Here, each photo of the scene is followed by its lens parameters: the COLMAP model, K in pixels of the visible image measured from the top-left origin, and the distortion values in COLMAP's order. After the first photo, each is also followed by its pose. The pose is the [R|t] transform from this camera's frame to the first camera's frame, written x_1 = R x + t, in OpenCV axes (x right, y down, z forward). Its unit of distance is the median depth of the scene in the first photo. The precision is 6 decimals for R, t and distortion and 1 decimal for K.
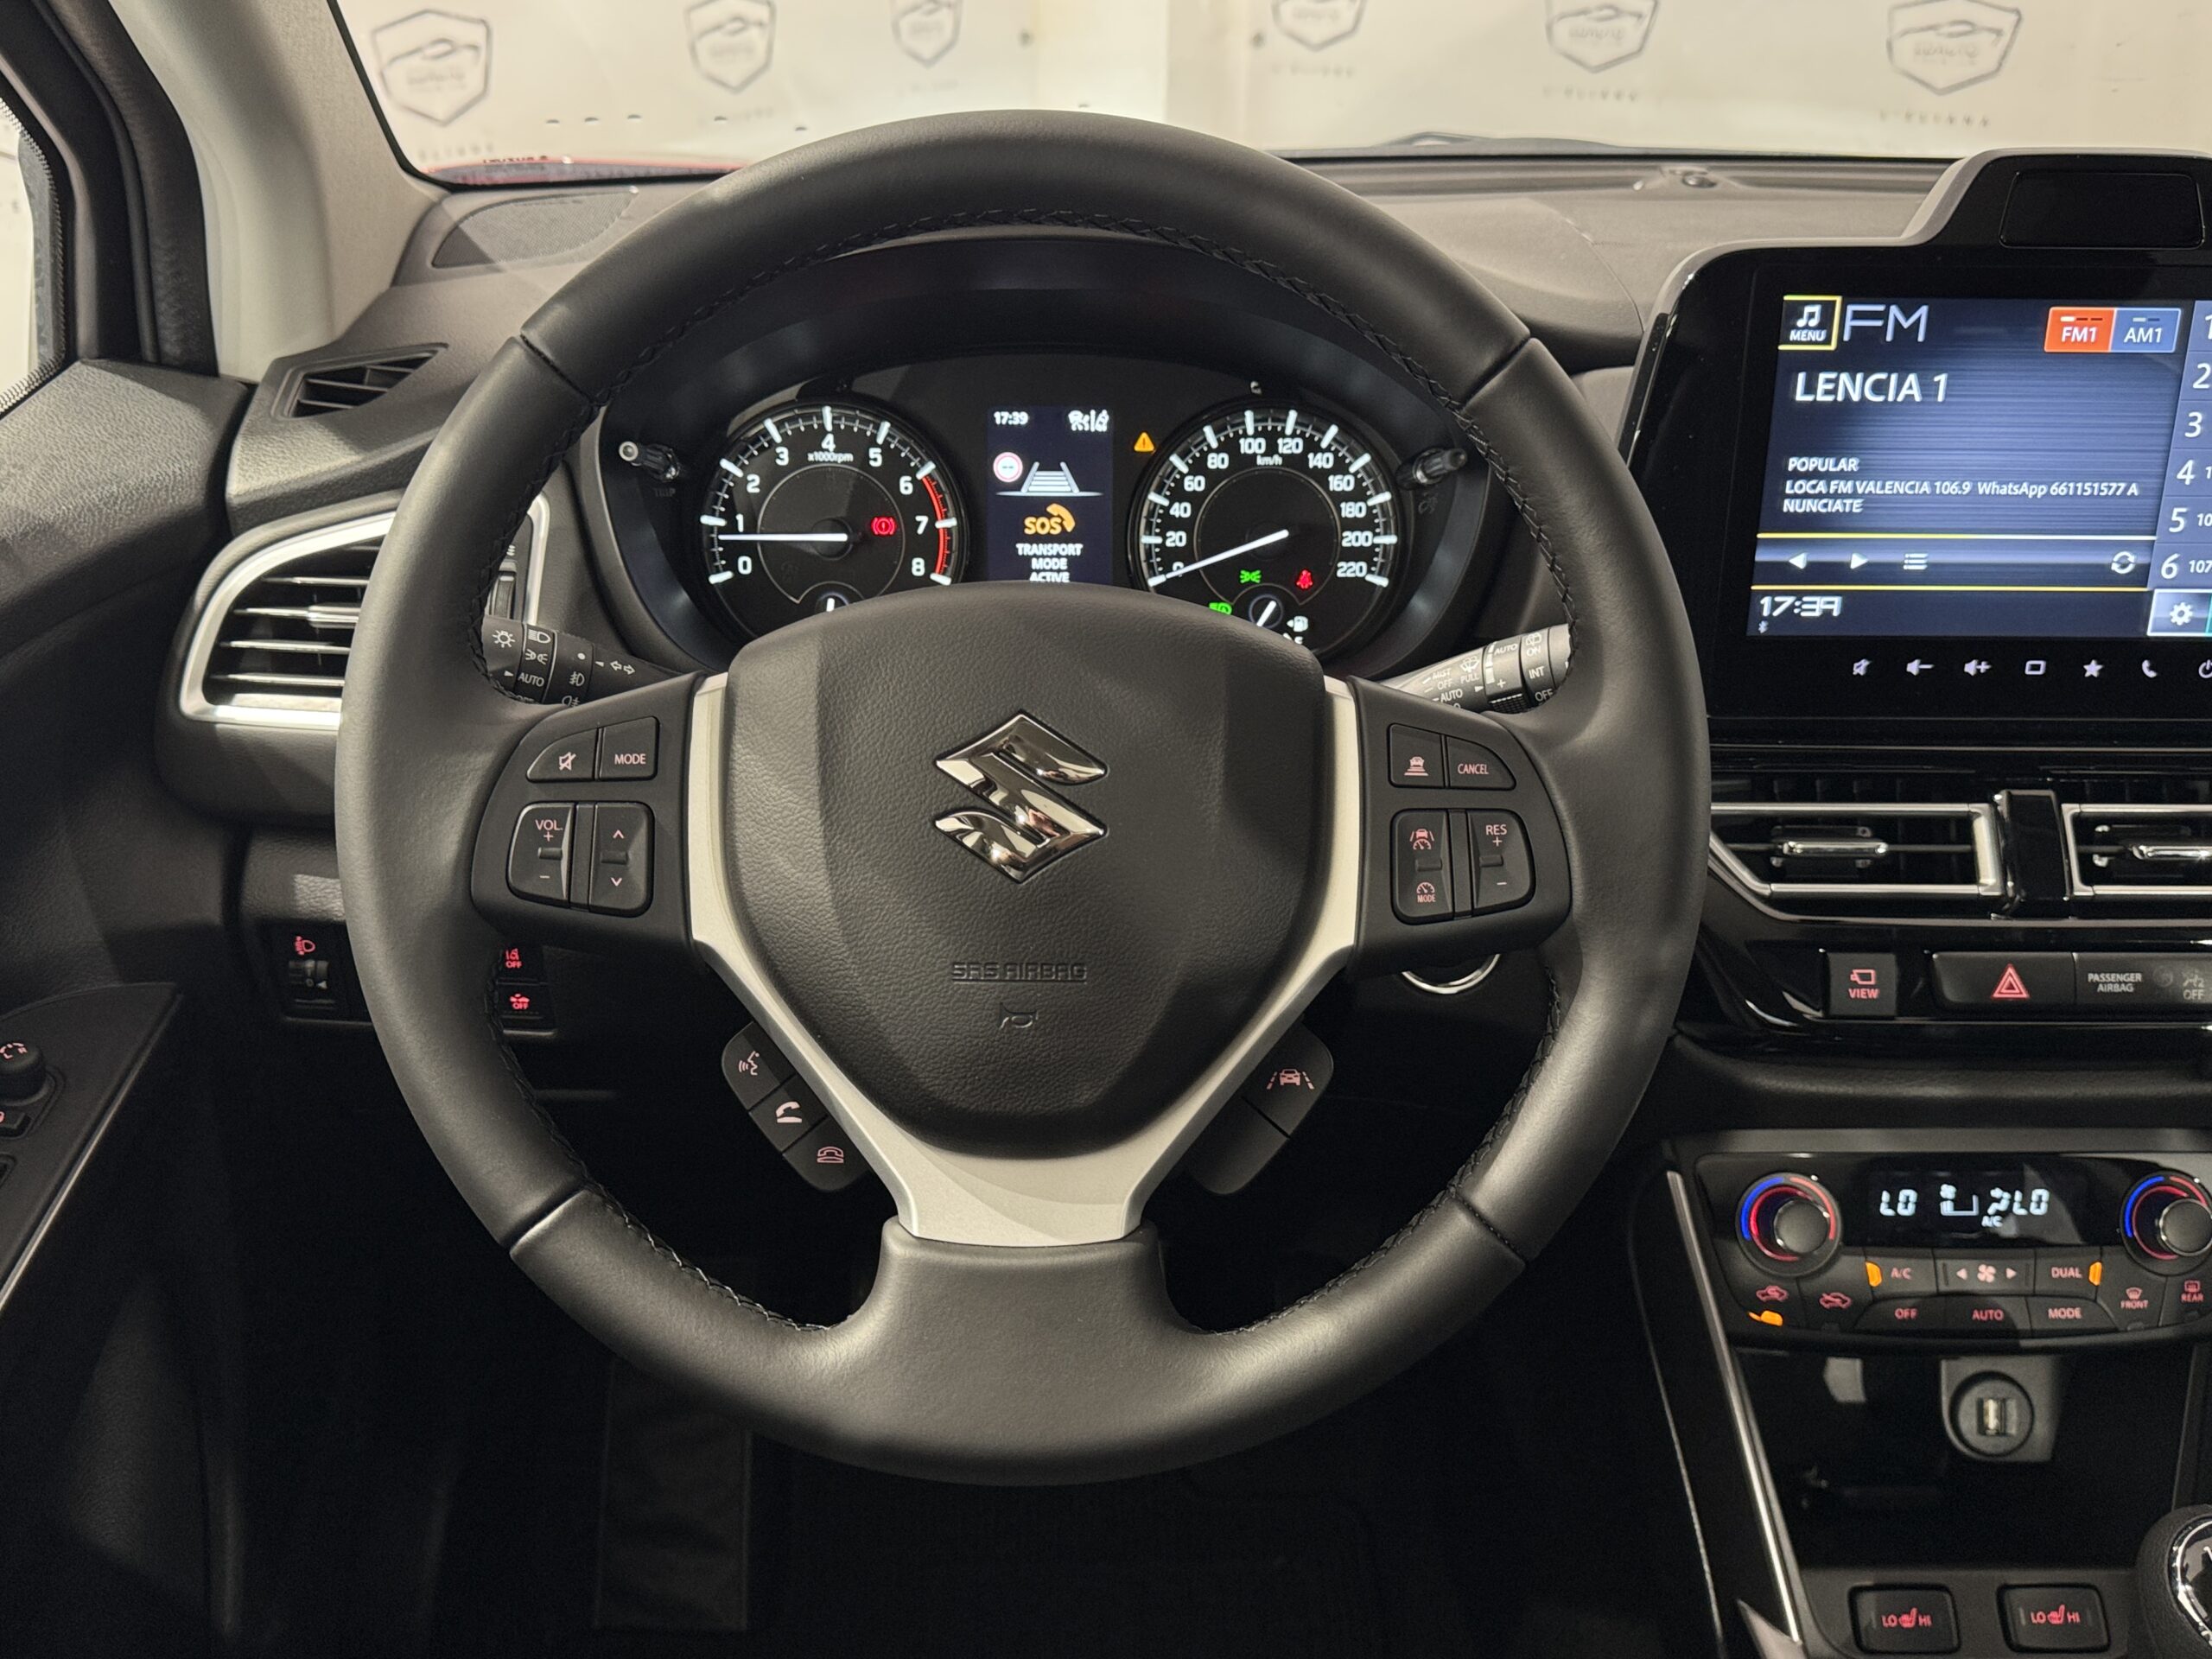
lens RADIAL K [[1921.5, 0, 1074.1], [0, 1921.5, 845.2], [0, 0, 1]] dist [0.115008, -0.177817]
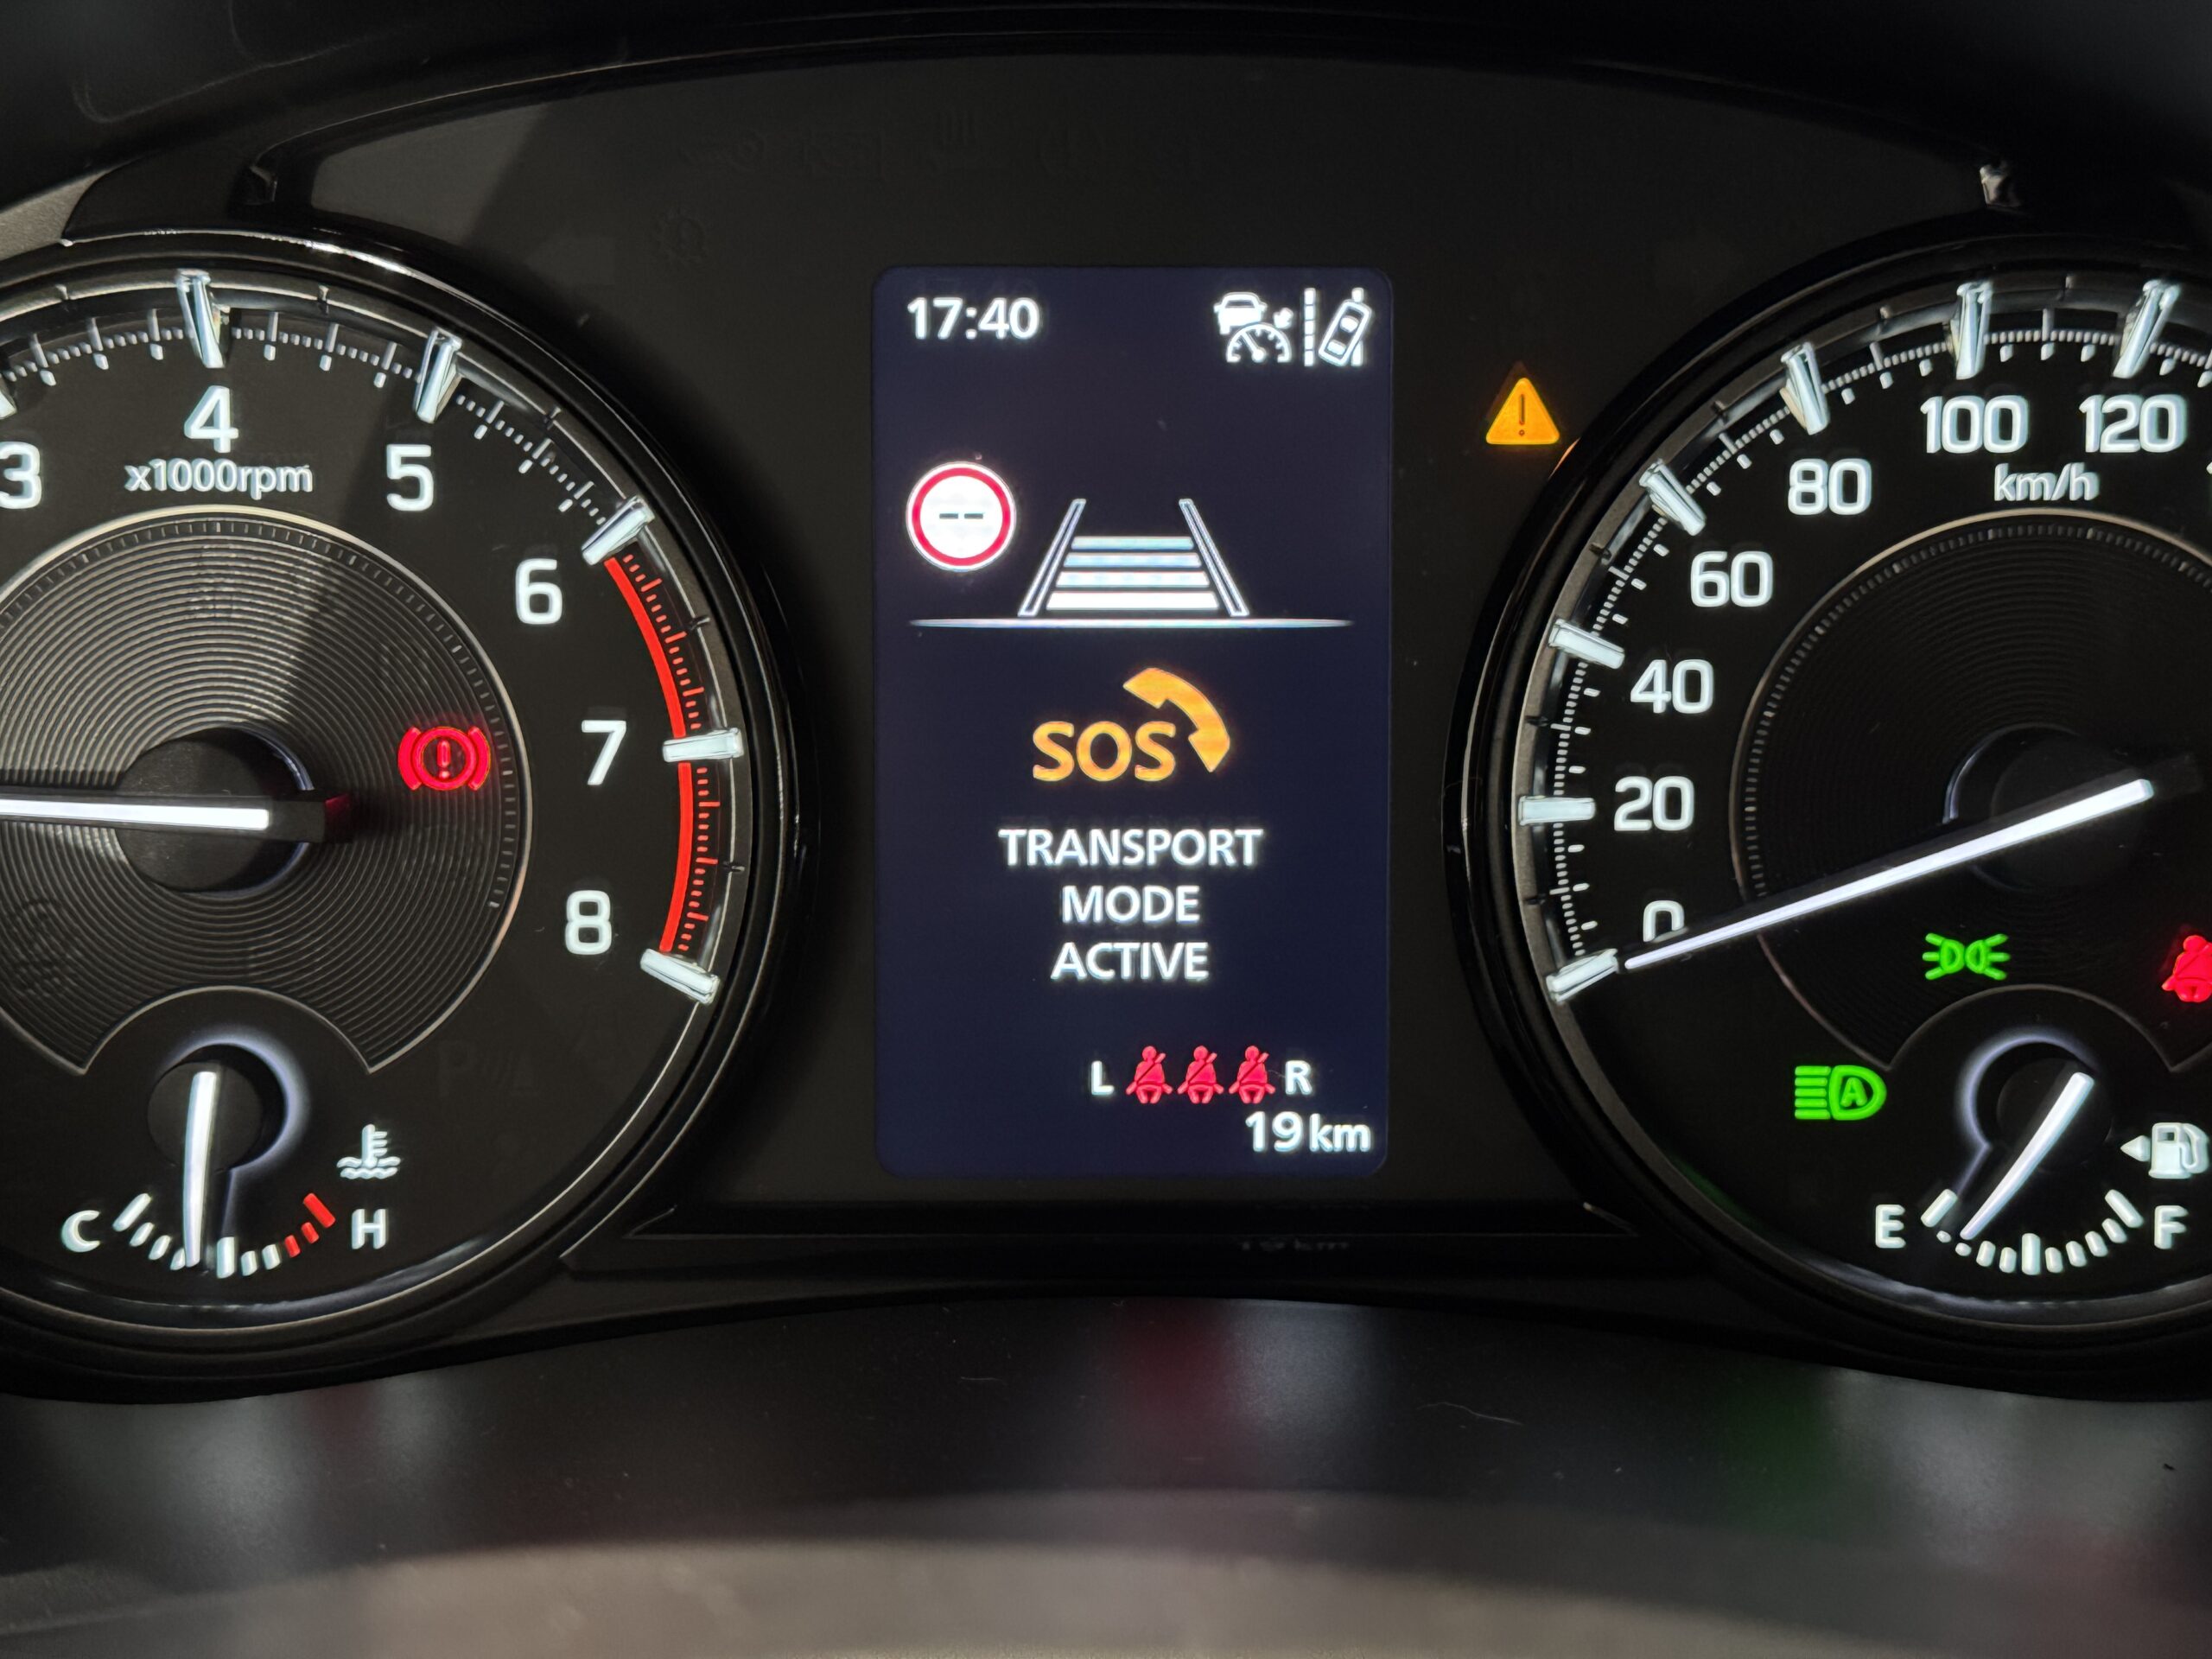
lens RADIAL K [[2881.2, 0, 1091.2], [0, 2881.2, 814.6], [0, 0, 1]] dist [0.120125, 0.000000]
pose [[0.999996, -0.002456, -0.001286, -0.017652], [0.002350, 0.997015, -0.077176, -0.130948], [0.001472, 0.077172, 0.997017, 0.643135]]
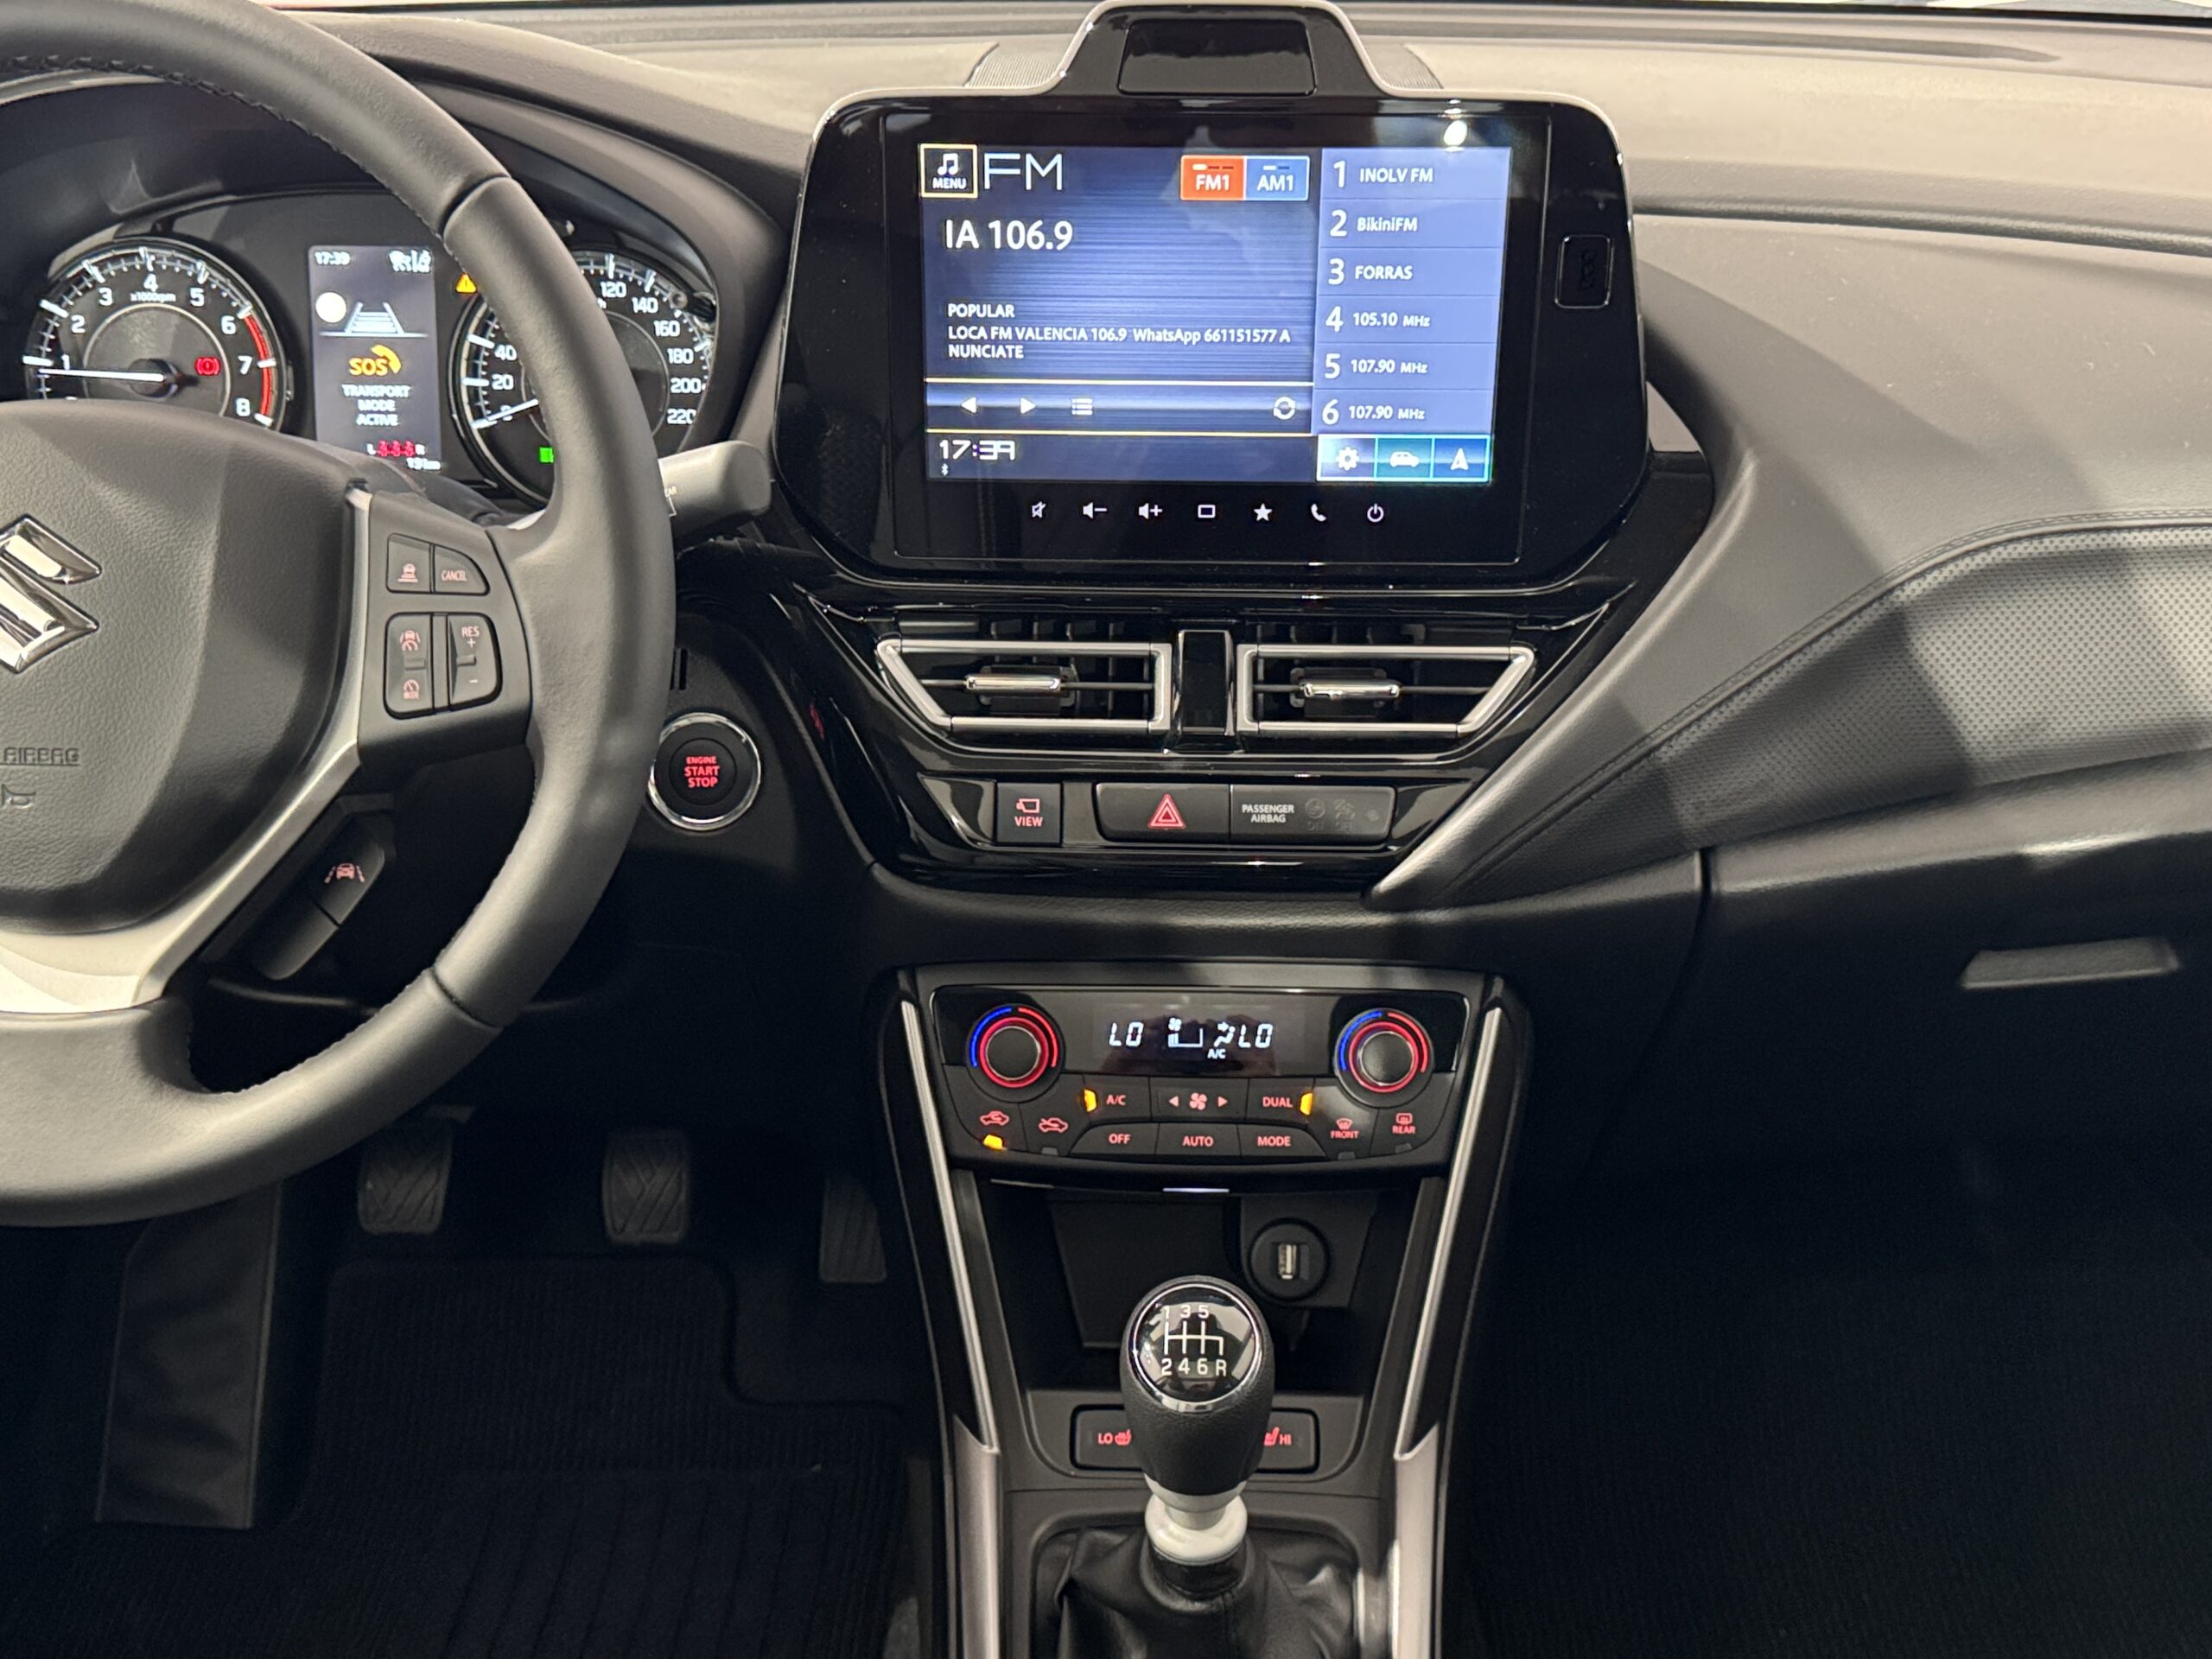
lens RADIAL K [[2303.6, 0, 1113.5], [0, 2303.6, 846.1], [0, 0, 1]] dist [0.038688, 0.000000]
pose [[0.999476, 0.011560, -0.030229, 0.411588], [-0.010997, 0.999764, 0.018723, 0.055765], [0.030439, -0.018381, 0.999368, -0.192356]]
